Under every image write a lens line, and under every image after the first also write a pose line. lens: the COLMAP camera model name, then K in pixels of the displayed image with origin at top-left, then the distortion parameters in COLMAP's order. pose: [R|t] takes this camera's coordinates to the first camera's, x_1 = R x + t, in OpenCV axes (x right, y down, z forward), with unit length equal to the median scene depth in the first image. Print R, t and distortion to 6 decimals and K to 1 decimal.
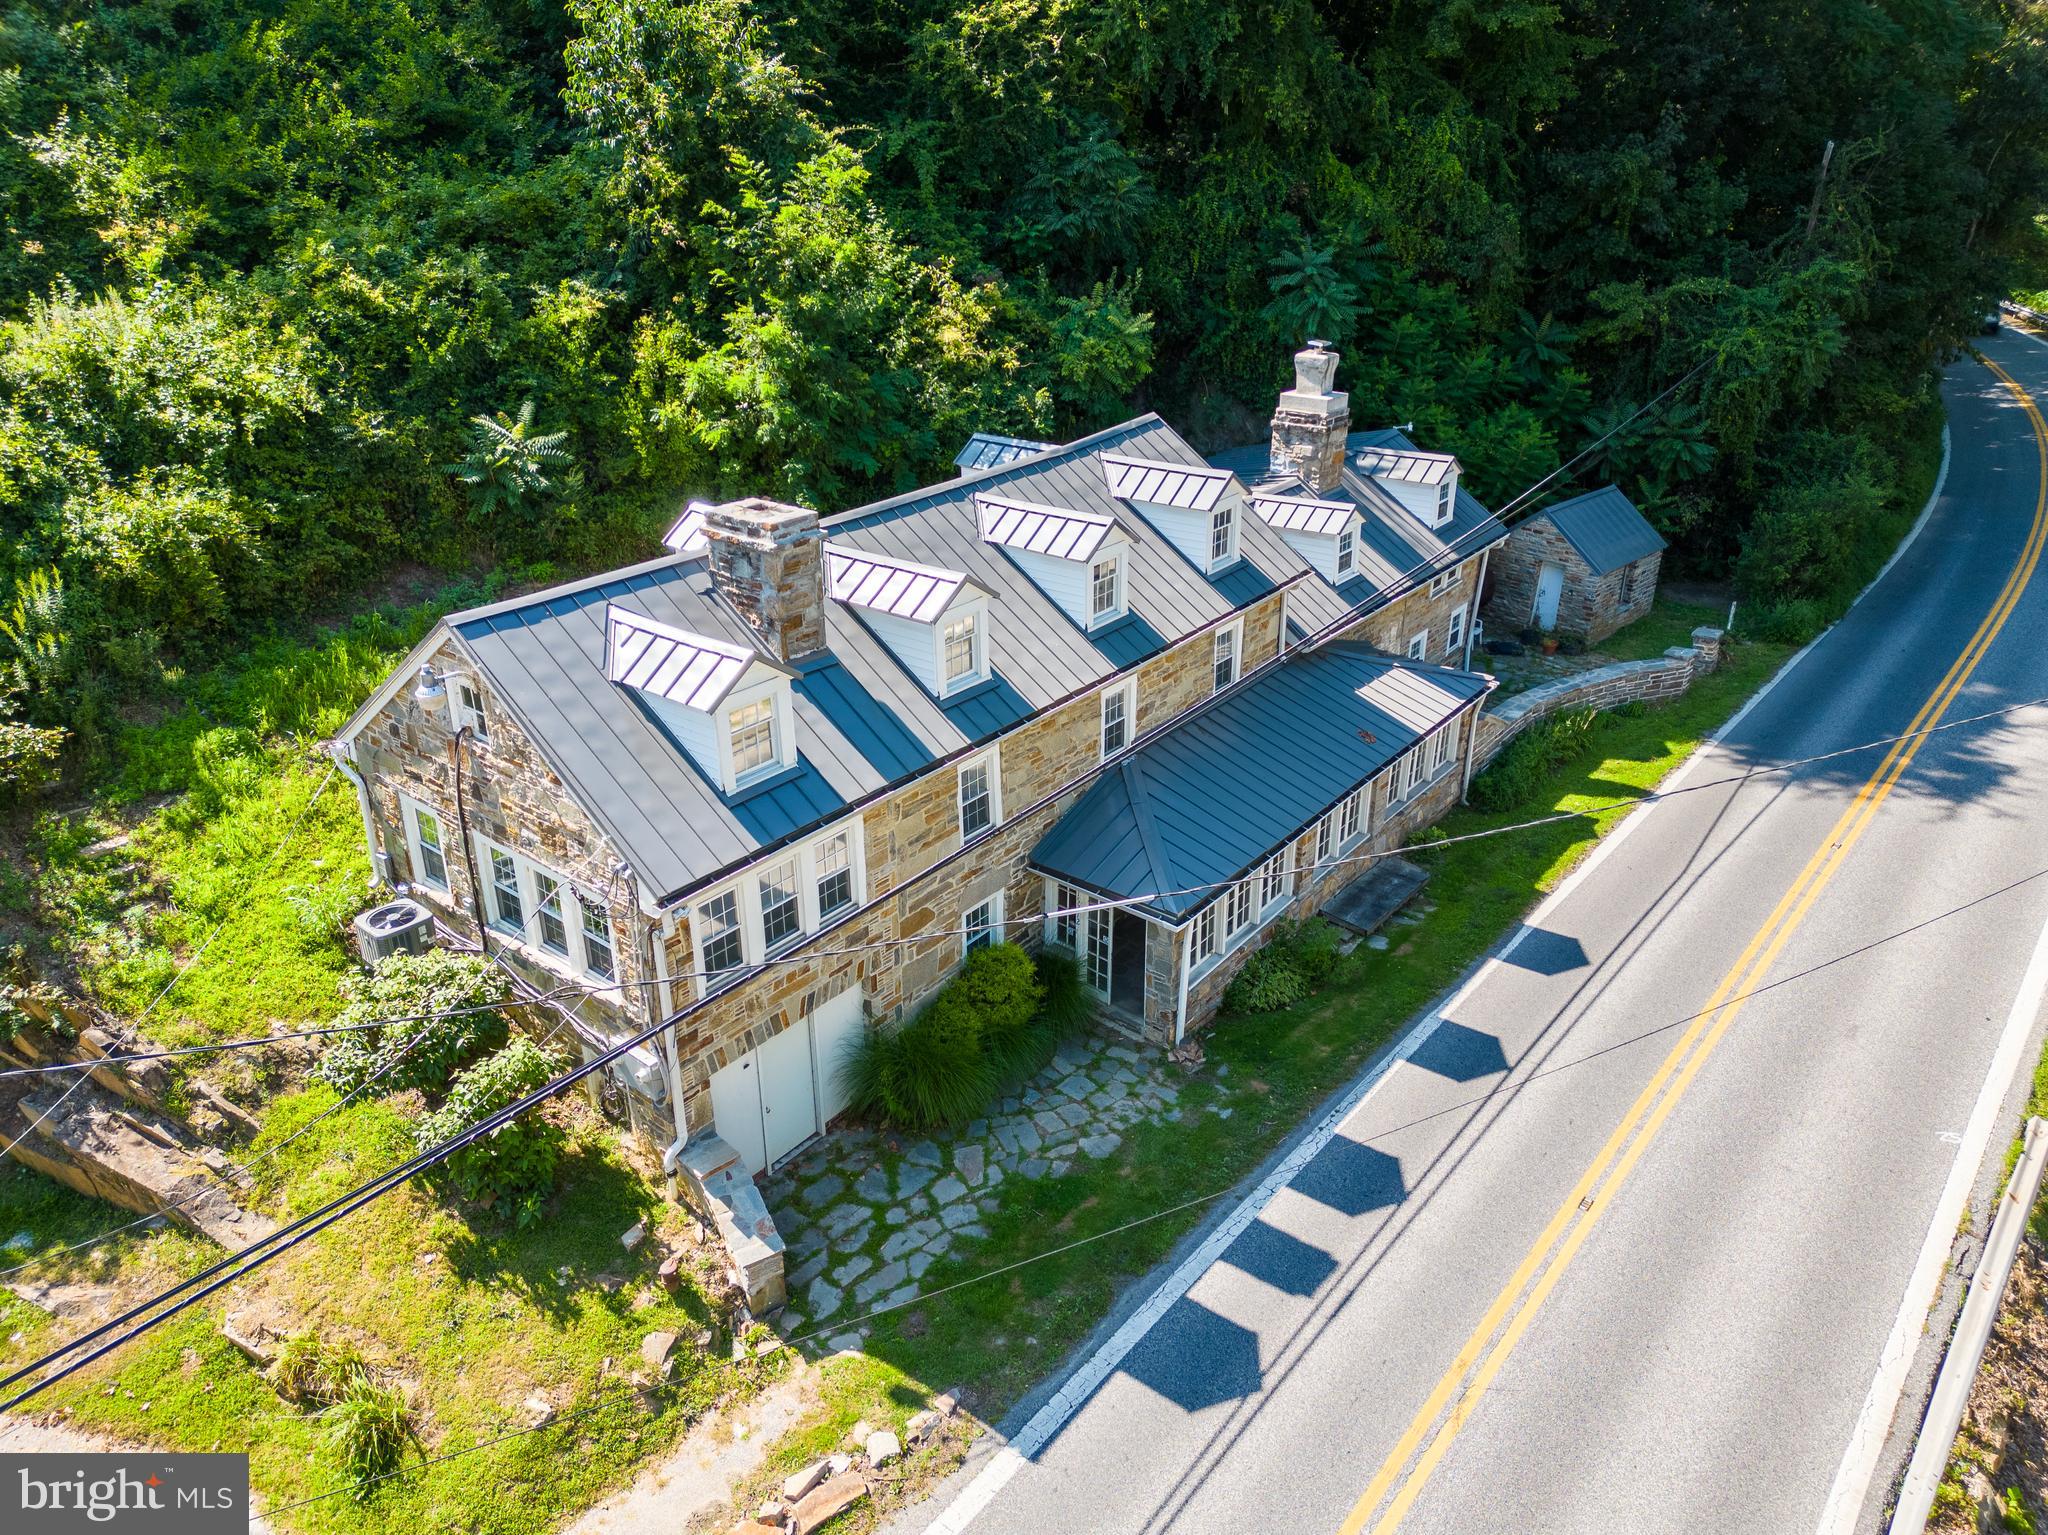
lens RADIAL K [[1429.4, 0, 1029.9], [0, 1429.4, 763.9], [0, 0, 1]] dist [0.095992, -0.108592]
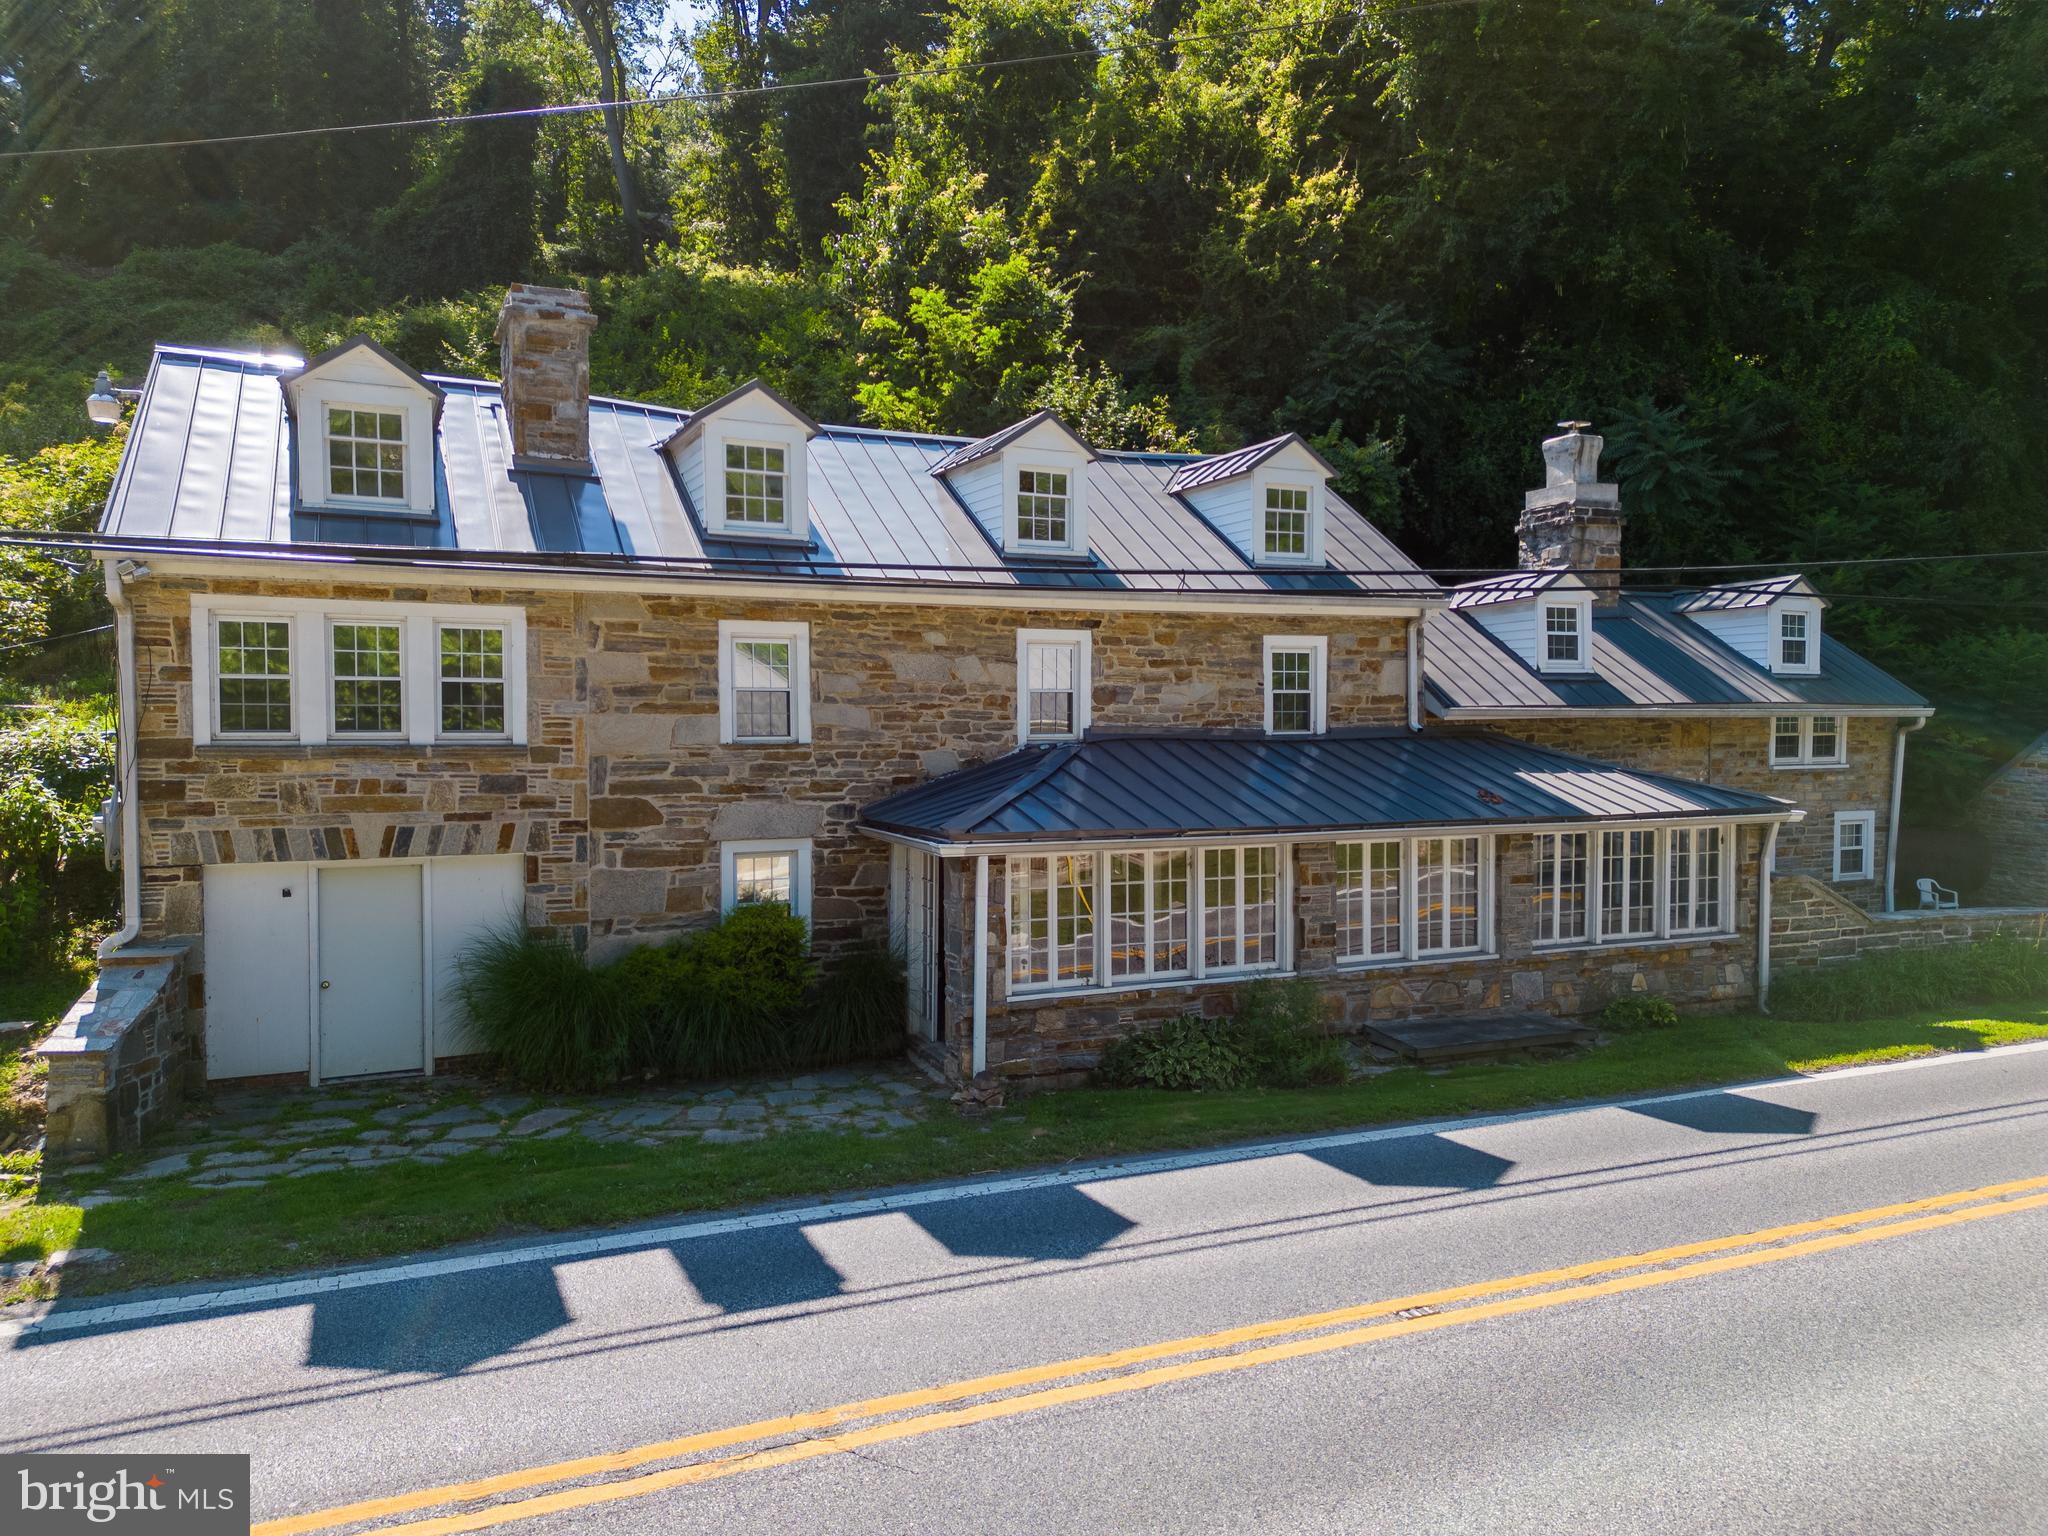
lens RADIAL K [[1429.4, 0, 1029.9], [0, 1429.4, 764.4], [0, 0, 1]] dist [0.095992, -0.108592]
pose [[0.890180, 0.017196, -0.455285, 0.407710], [-0.194202, 0.918283, -0.345024, 0.277486], [0.412147, 0.395551, 0.820777, 0.424463]]
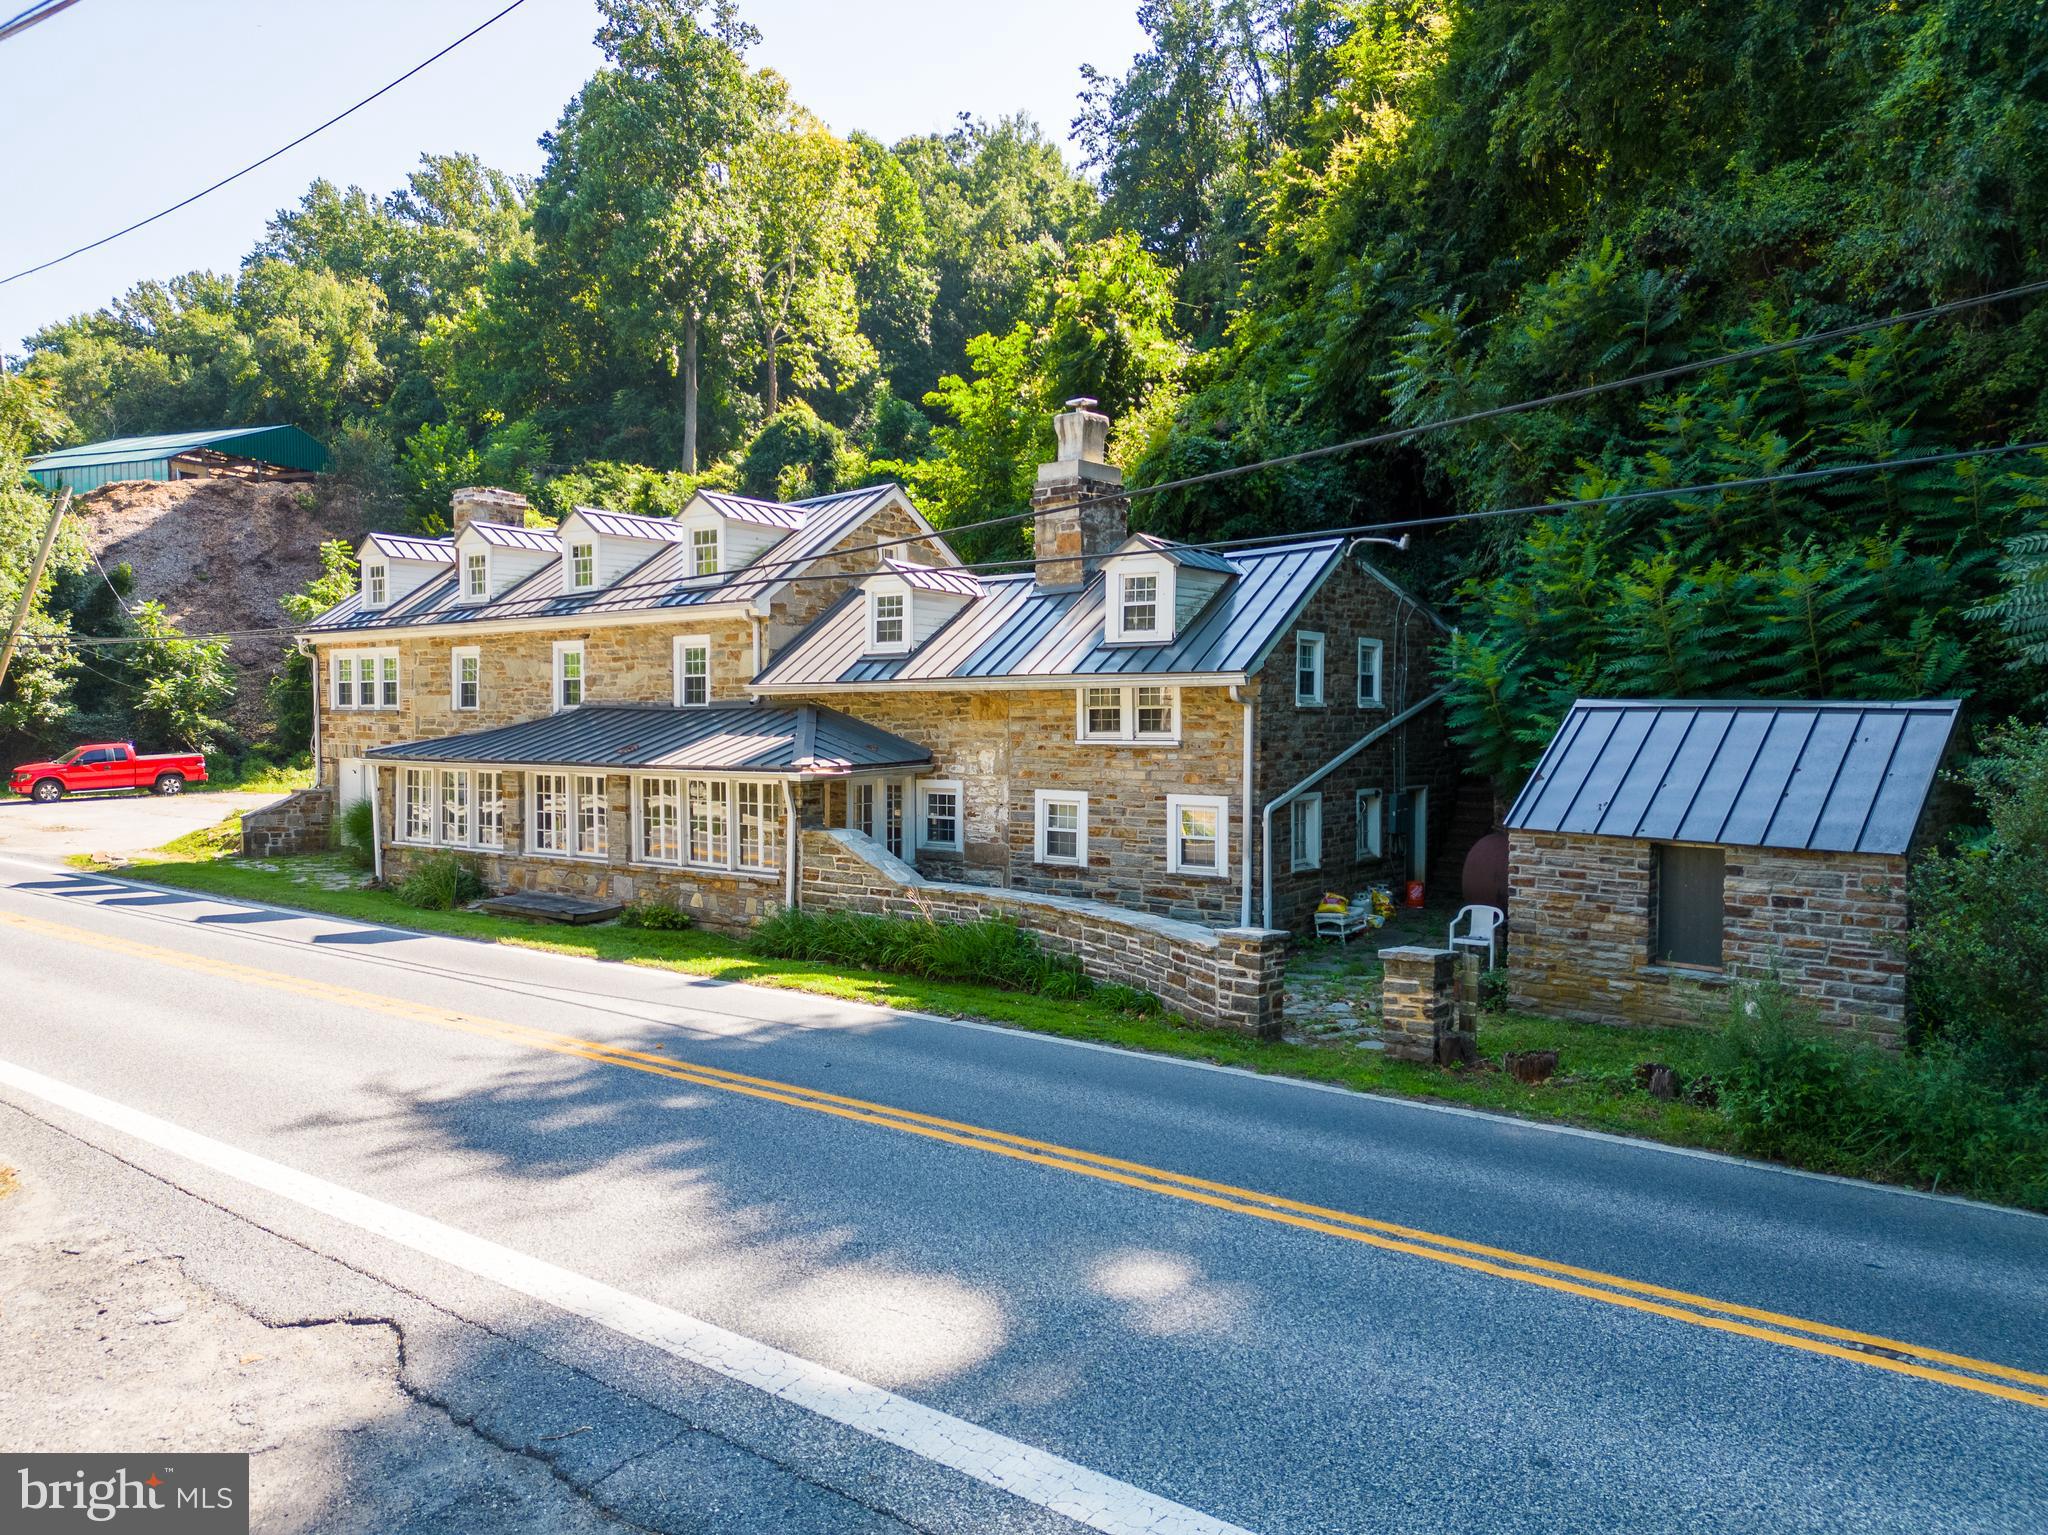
lens RADIAL K [[1429.4, 0, 1029.9], [0, 1429.4, 763.9], [0, 0, 1]] dist [0.095992, -0.108592]
pose [[0.019549, 0.031547, -0.999311, 1.349543], [-0.424483, 0.905209, 0.020273, -0.160394], [0.905225, 0.423794, 0.031087, 1.411898]]
